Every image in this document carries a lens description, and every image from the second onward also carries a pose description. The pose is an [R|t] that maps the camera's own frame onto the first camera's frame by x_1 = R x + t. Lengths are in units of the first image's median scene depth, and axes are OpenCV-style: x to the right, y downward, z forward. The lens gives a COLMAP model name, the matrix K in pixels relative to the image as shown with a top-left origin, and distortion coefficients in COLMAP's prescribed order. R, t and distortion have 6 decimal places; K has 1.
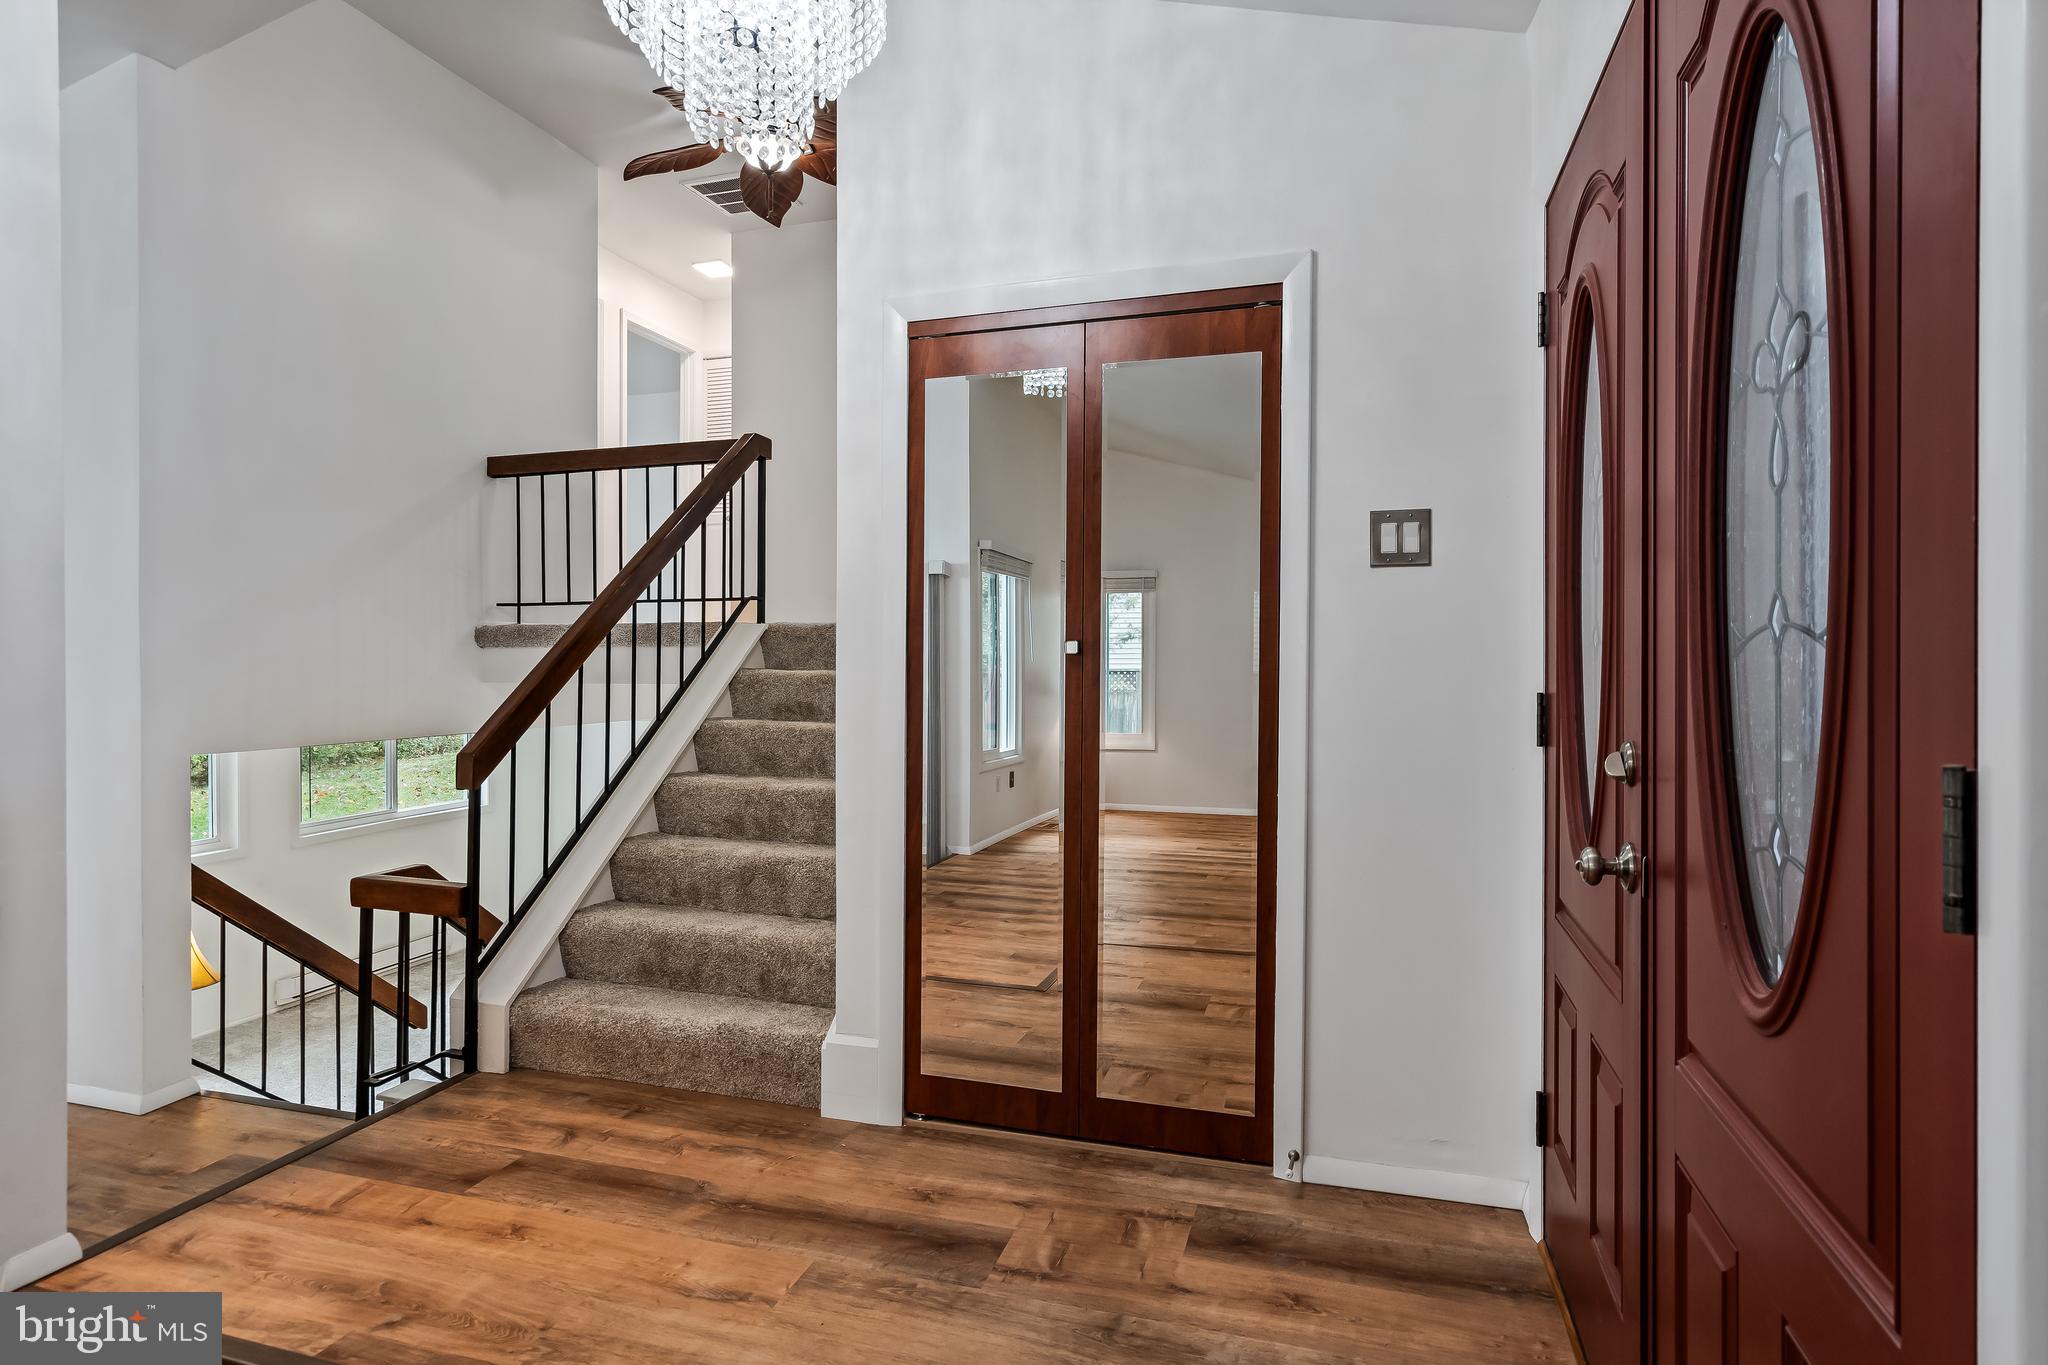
lens RADIAL K [[1088.8, 0, 1013.7], [0, 1088.8, 674.3], [0, 0, 1]] dist [0.002306, 0.002658]
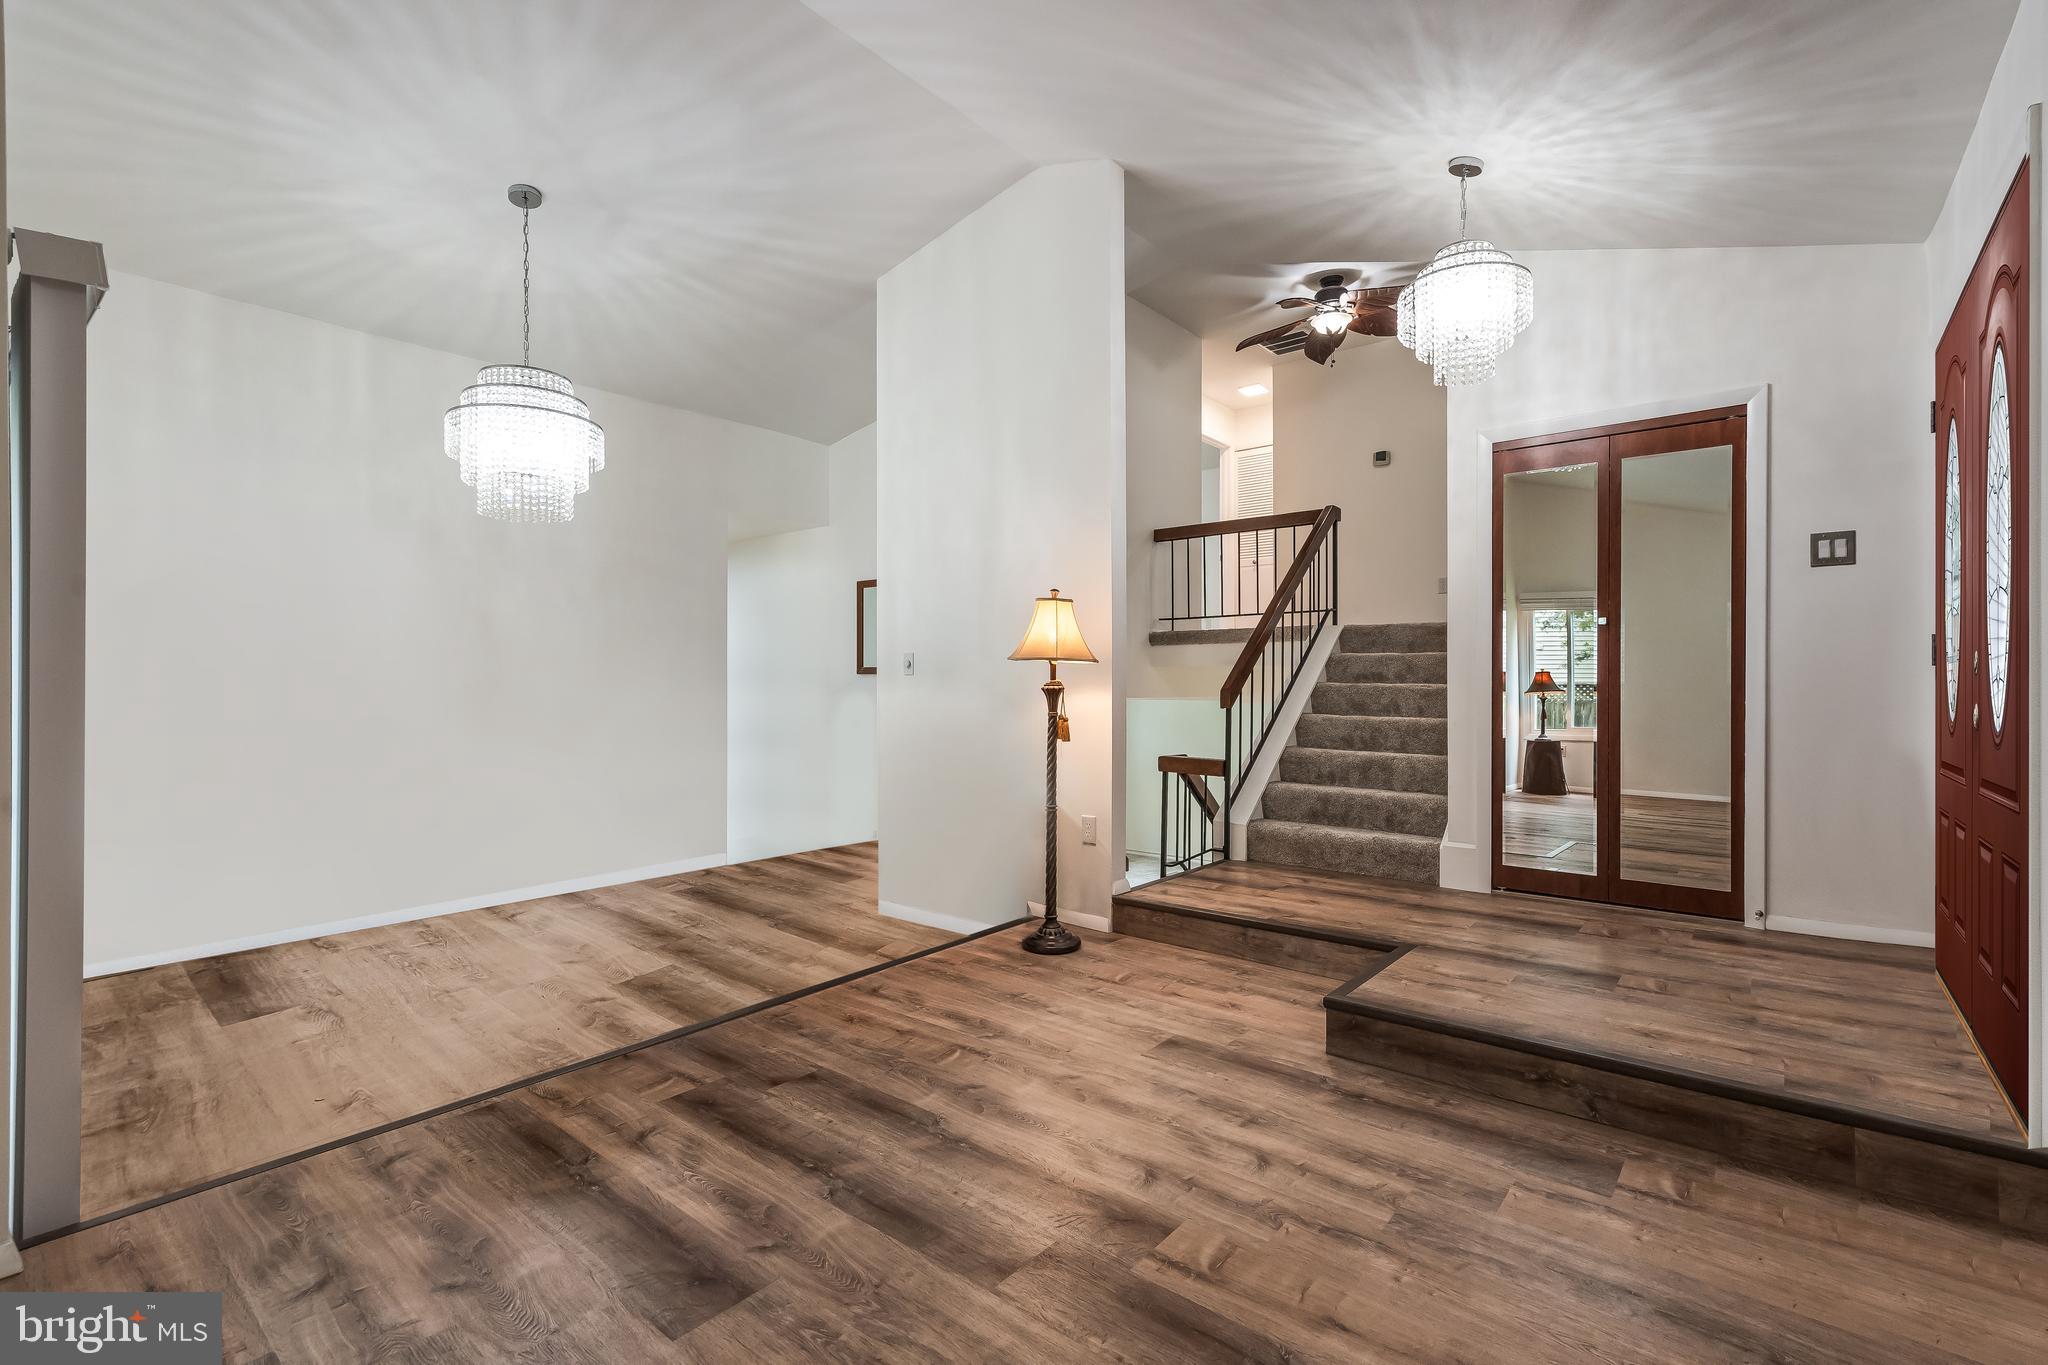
lens RADIAL K [[954.2, 0, 1036.6], [0, 954.2, 680.3], [0, 0, 1]] dist [-0.001047, 0.002908]
pose [[0.933257, -0.002470, -0.359201, -0.212719], [-0.004442, 0.999821, -0.018417, 0.089119], [0.359182, 0.018784, 0.933078, -0.657013]]
